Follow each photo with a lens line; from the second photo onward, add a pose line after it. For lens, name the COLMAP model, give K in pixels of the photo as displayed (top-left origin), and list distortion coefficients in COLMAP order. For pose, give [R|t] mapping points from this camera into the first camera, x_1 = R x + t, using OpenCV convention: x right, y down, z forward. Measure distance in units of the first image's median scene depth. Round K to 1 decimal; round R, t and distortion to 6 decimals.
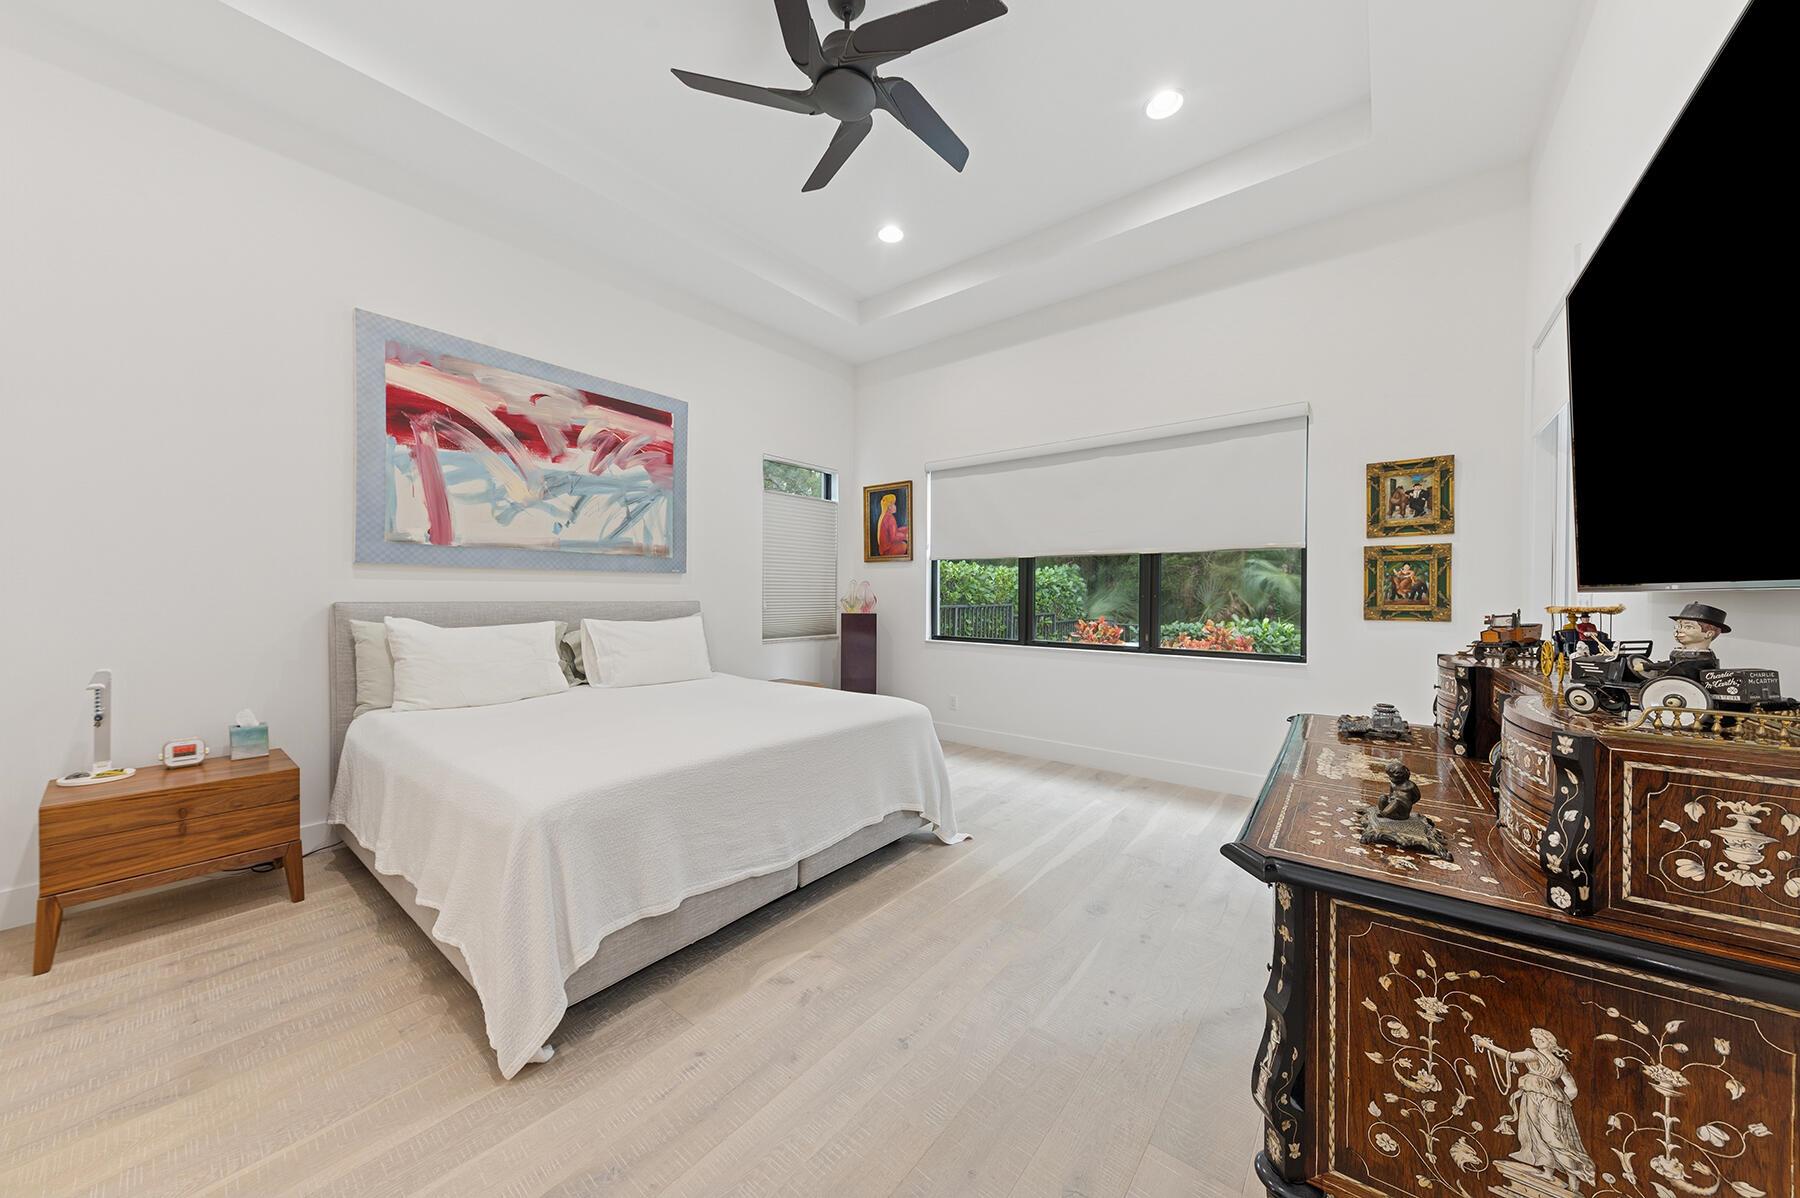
lens RADIAL K [[614.6, 0, 901.4], [0, 614.6, 597.3], [0, 0, 1]] dist [0.012701, -0.000661]
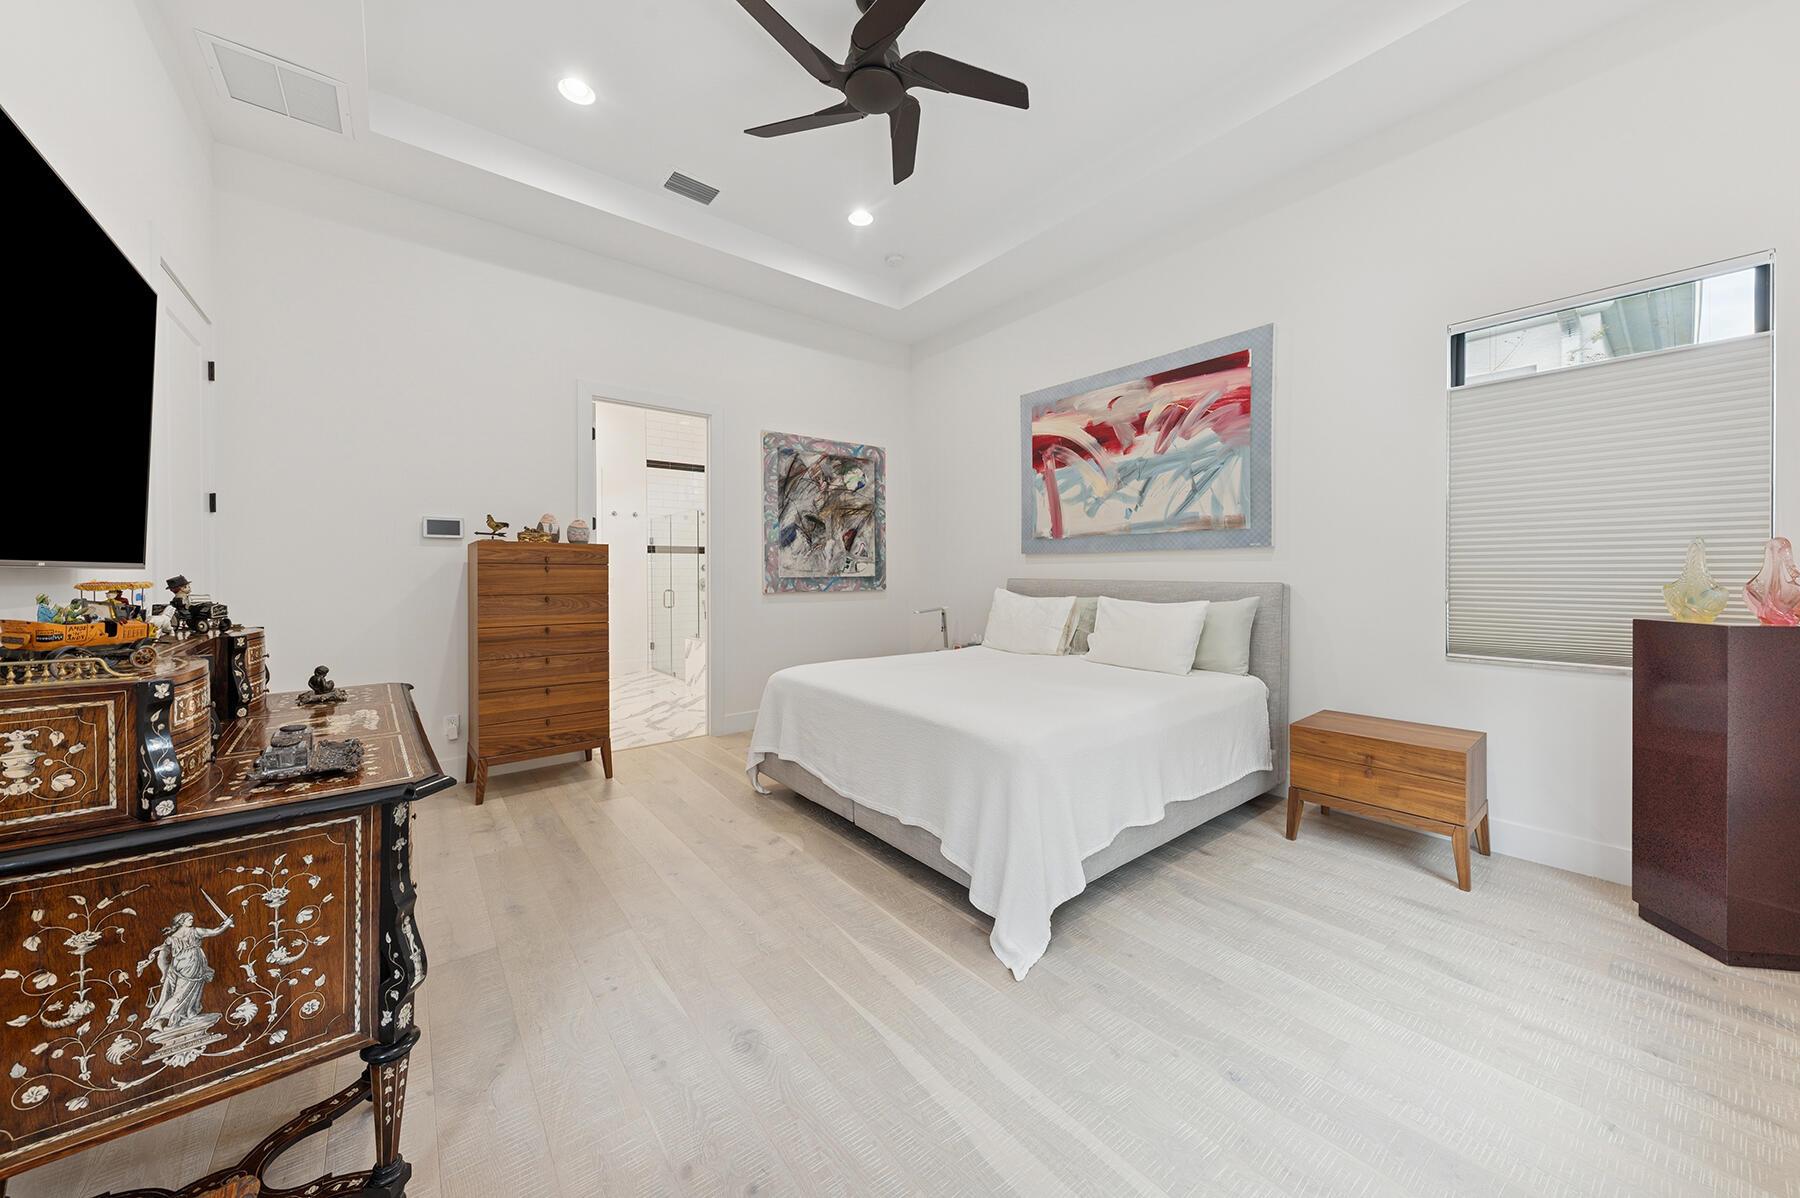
lens RADIAL K [[614.6, 0, 886.4], [0, 614.6, 572.9], [0, 0, 1]] dist [0.012701, -0.000661]
pose [[-0.237758, -0.002045, -0.971322, 0.621899], [-0.006115, 0.999981, -0.000609, -0.003120], [0.971305, 0.005795, -0.237766, 0.866230]]
